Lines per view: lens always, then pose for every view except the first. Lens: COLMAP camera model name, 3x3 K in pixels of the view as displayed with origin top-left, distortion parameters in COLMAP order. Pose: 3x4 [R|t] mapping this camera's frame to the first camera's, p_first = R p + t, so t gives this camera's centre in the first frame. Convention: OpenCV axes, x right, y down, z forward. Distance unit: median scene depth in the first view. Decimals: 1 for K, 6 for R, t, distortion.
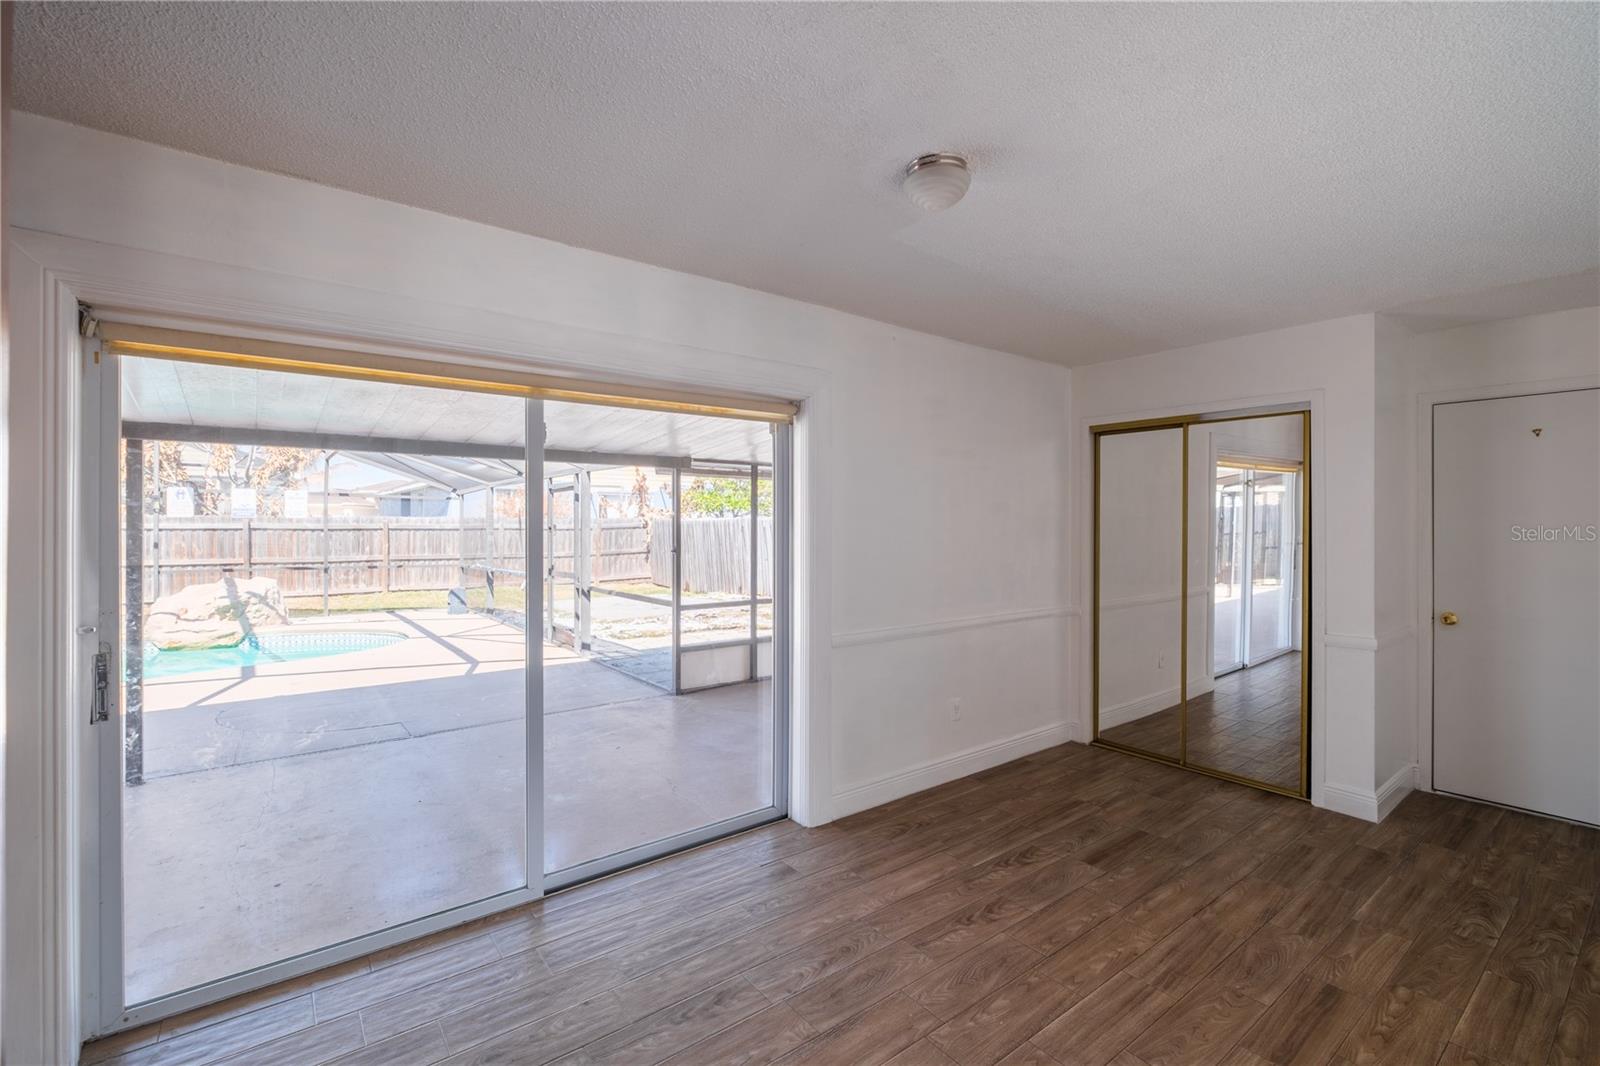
lens RADIAL K [[701.3, 0, 799.1], [0, 701.3, 527.6], [0, 0, 1]] dist [0.004025, -0.004426]
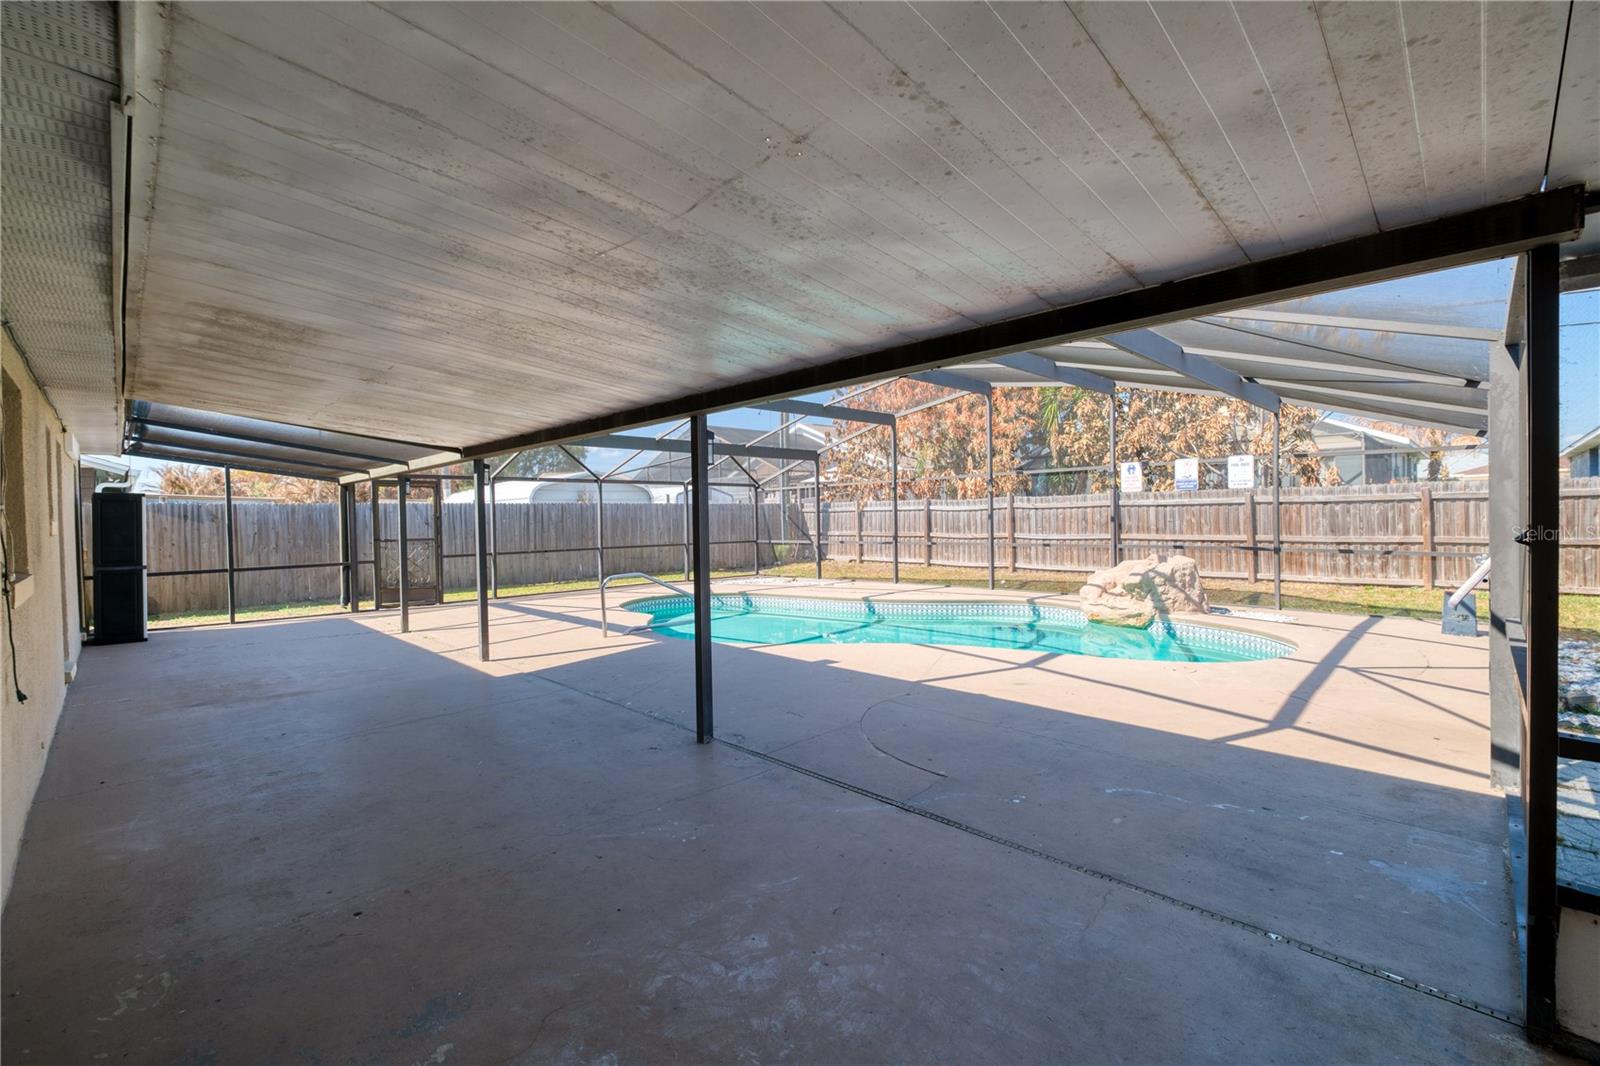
lens RADIAL K [[701.3, 0, 810.9], [0, 701.3, 526.3], [0, 0, 1]] dist [0.004025, -0.004426]
pose [[0.149678, 0.011624, -0.988666, 0.028940], [0.015156, 0.999786, 0.014049, 0.010833], [0.988619, -0.017087, 0.149470, 0.300805]]
